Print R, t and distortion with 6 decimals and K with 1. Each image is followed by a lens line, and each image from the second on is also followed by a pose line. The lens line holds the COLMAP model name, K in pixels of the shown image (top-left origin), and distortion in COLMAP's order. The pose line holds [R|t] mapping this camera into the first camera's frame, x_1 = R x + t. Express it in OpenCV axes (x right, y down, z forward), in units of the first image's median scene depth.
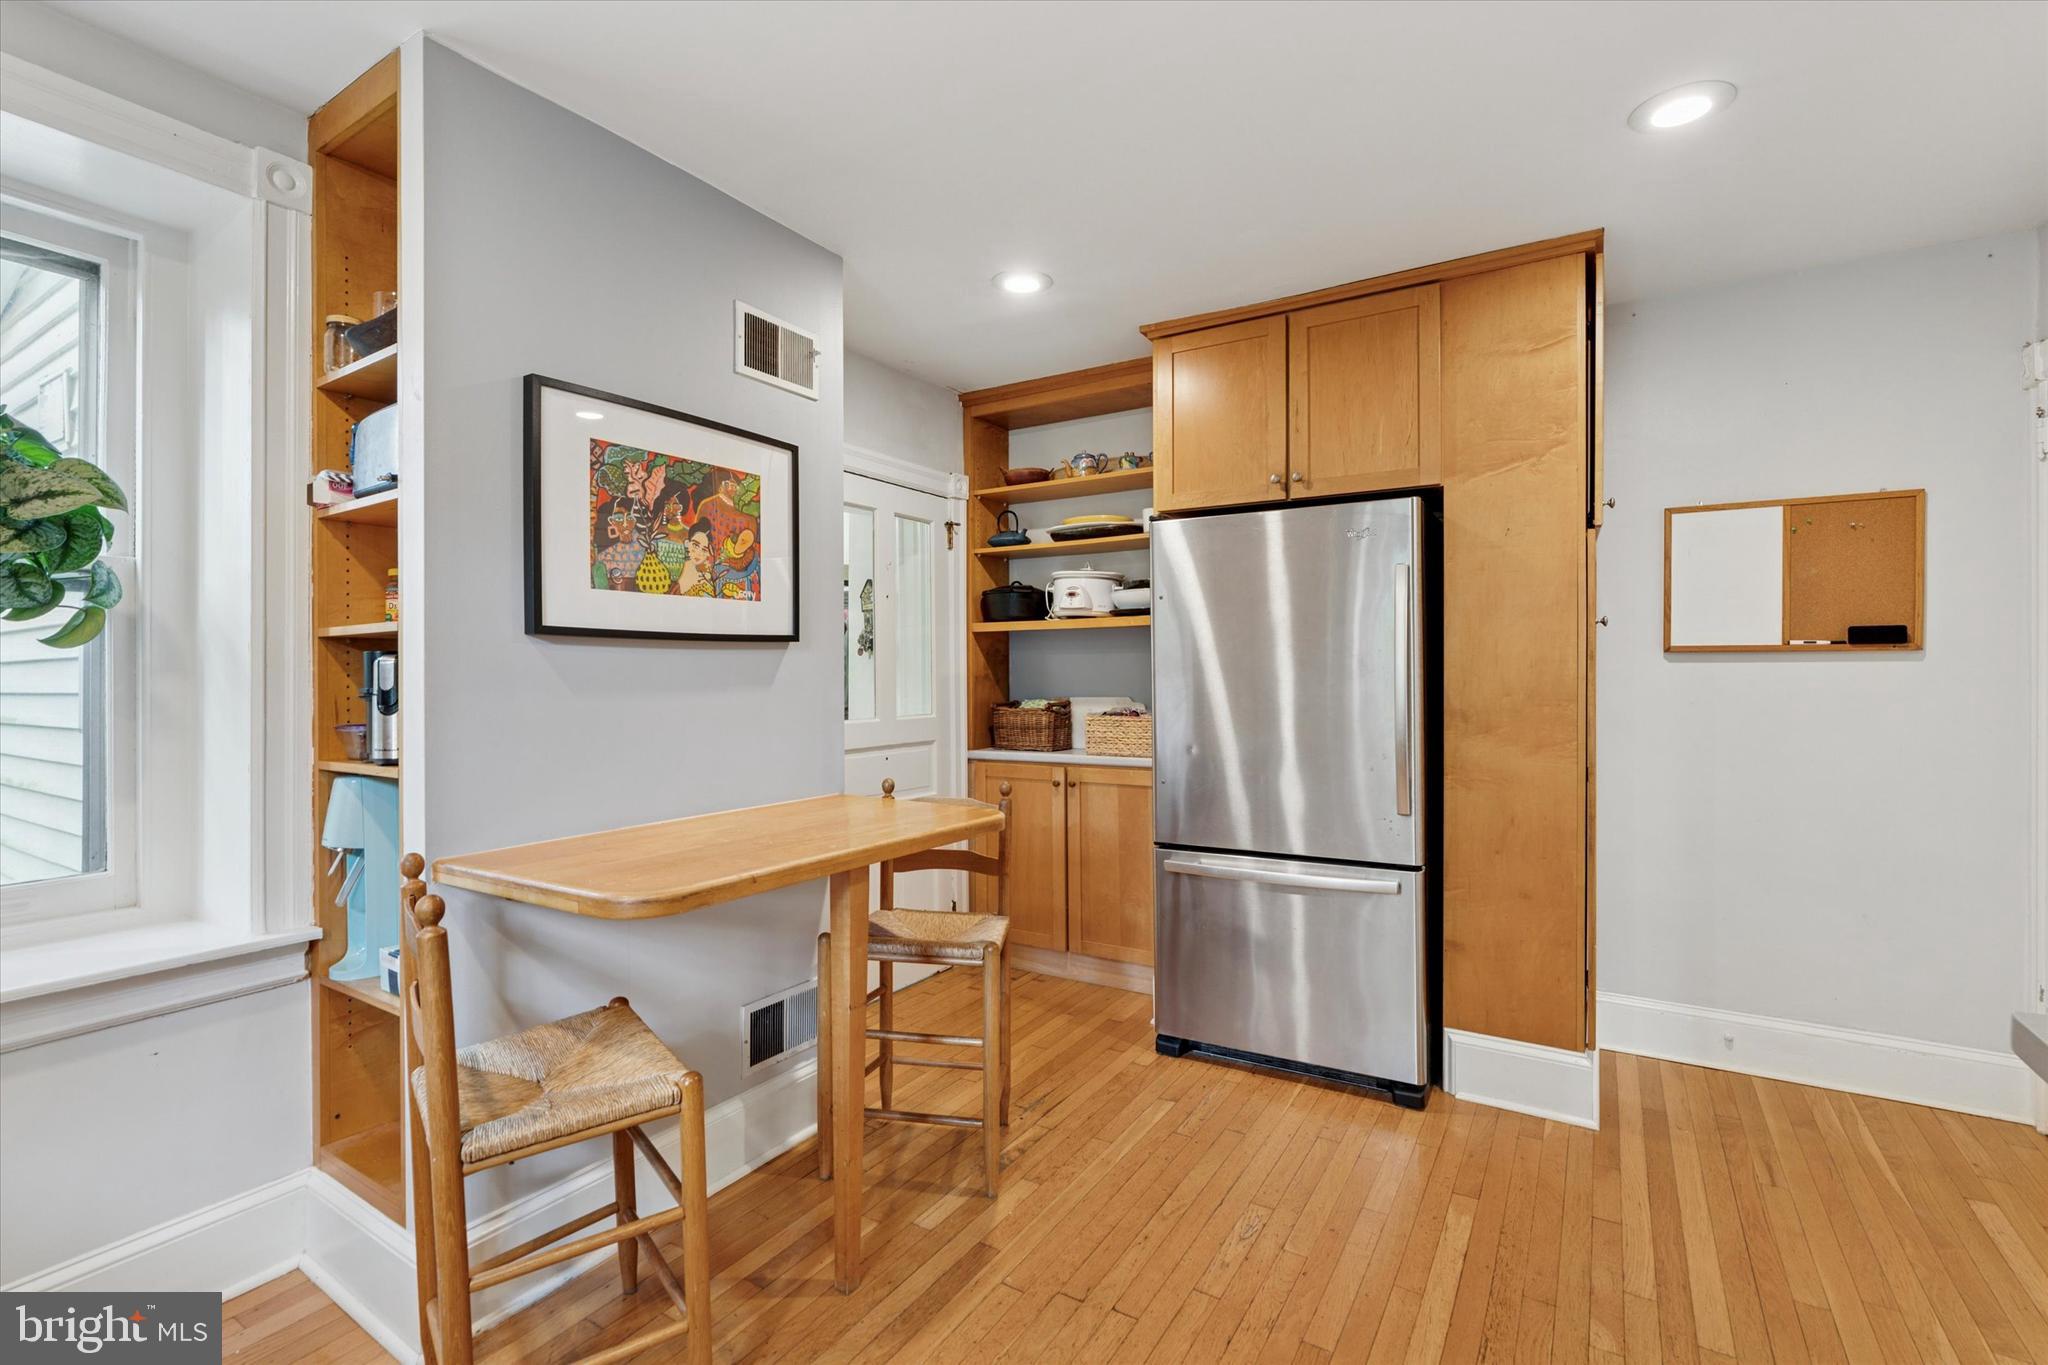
lens RADIAL K [[928.8, 0, 1020.0], [0, 928.8, 674.0], [0, 0, 1]] dist [0.001738, -0.000198]
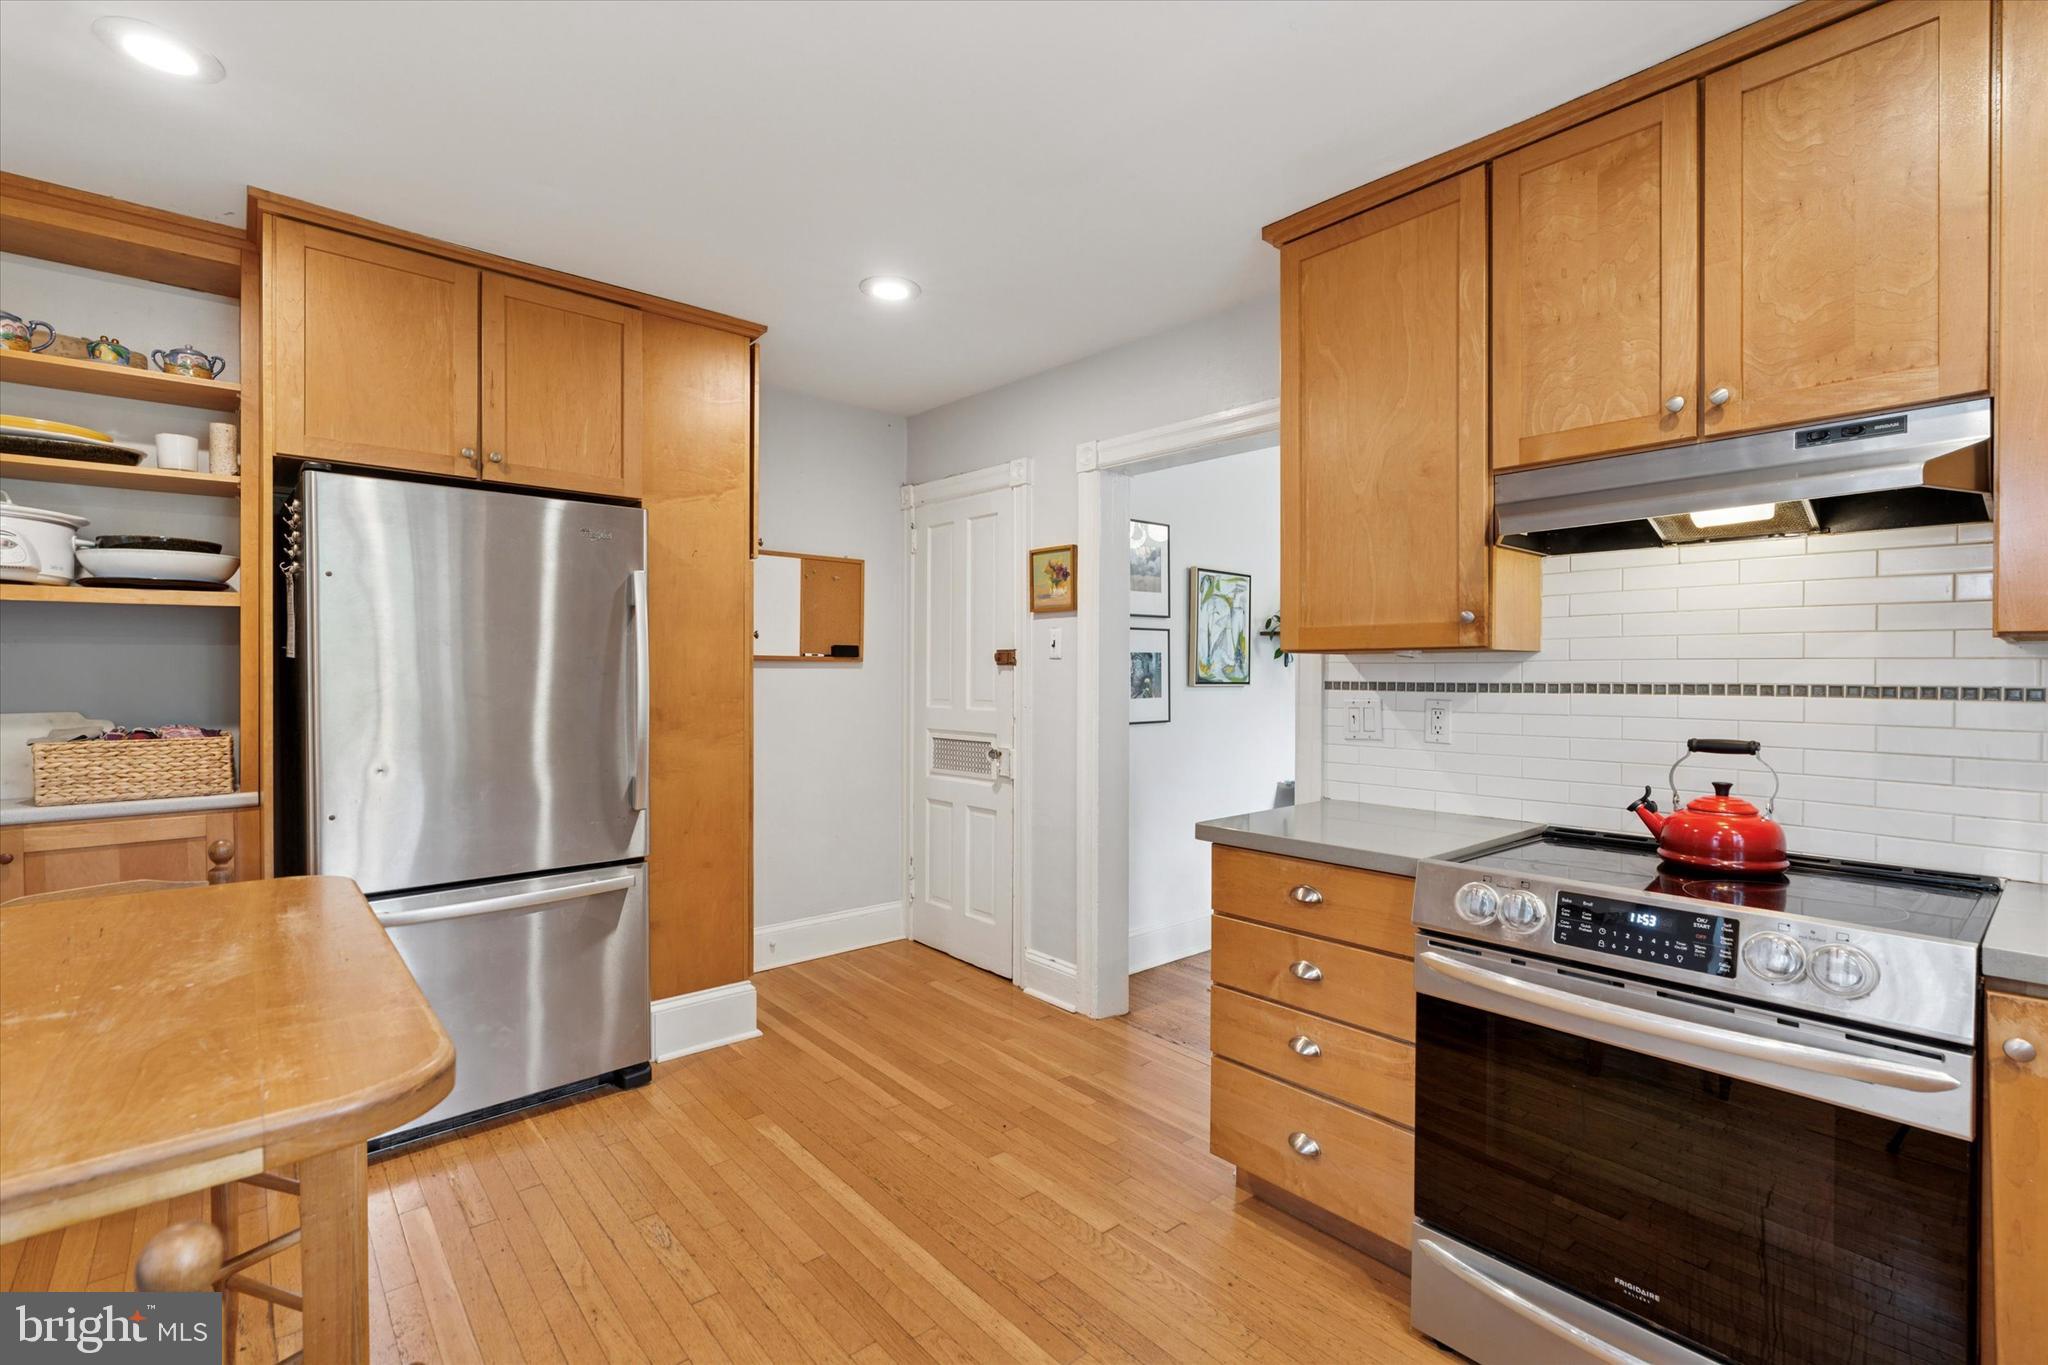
lens RADIAL K [[928.8, 0, 1024.0], [0, 928.8, 680.7], [0, 0, 1]] dist [0.001738, -0.000198]
pose [[0.290862, -0.002725, 0.956761, -0.451740], [-0.000173, 0.999996, 0.002901, 0.002010], [-0.956765, -0.001010, 0.290860, 0.267332]]
